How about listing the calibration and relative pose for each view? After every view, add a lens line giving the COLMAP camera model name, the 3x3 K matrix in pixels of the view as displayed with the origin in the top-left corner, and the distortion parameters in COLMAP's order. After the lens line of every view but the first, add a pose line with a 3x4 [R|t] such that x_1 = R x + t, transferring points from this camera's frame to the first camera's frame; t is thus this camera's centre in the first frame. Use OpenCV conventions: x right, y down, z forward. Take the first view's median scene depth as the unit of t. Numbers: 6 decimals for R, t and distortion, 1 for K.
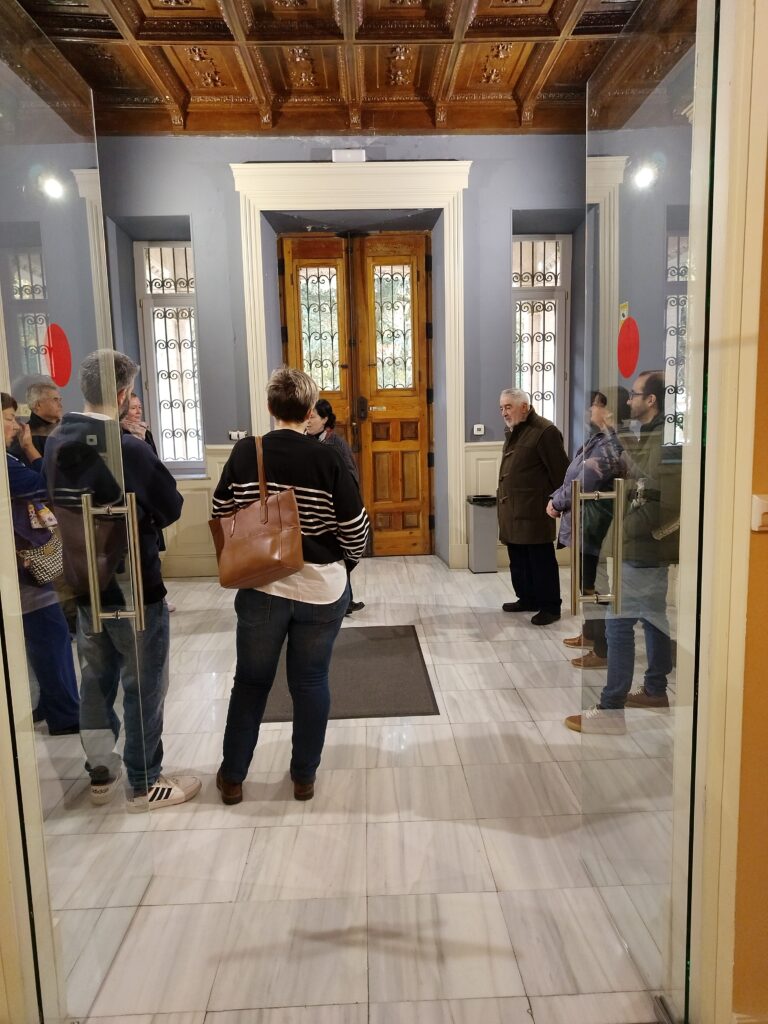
lens RADIAL K [[710.3, 0, 388.7], [0, 710.3, 515.4], [0, 0, 1]] dist [-0.009675, -0.000307]
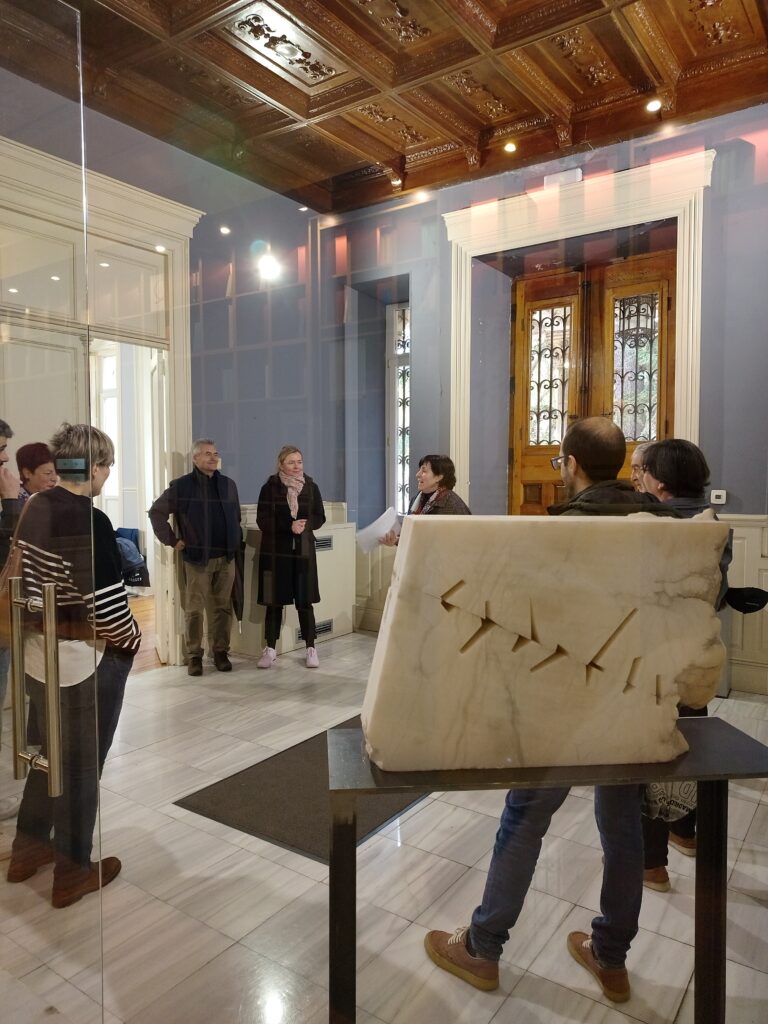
lens RADIAL K [[710.3, 0, 385.5], [0, 710.3, 507.8], [0, 0, 1]] dist [-0.009675, -0.000307]
pose [[0.795471, 0.046719, -0.604188, 0.314516], [-0.100204, 0.993440, -0.055110, -0.036186], [0.597650, 0.104380, 0.794934, 0.220254]]
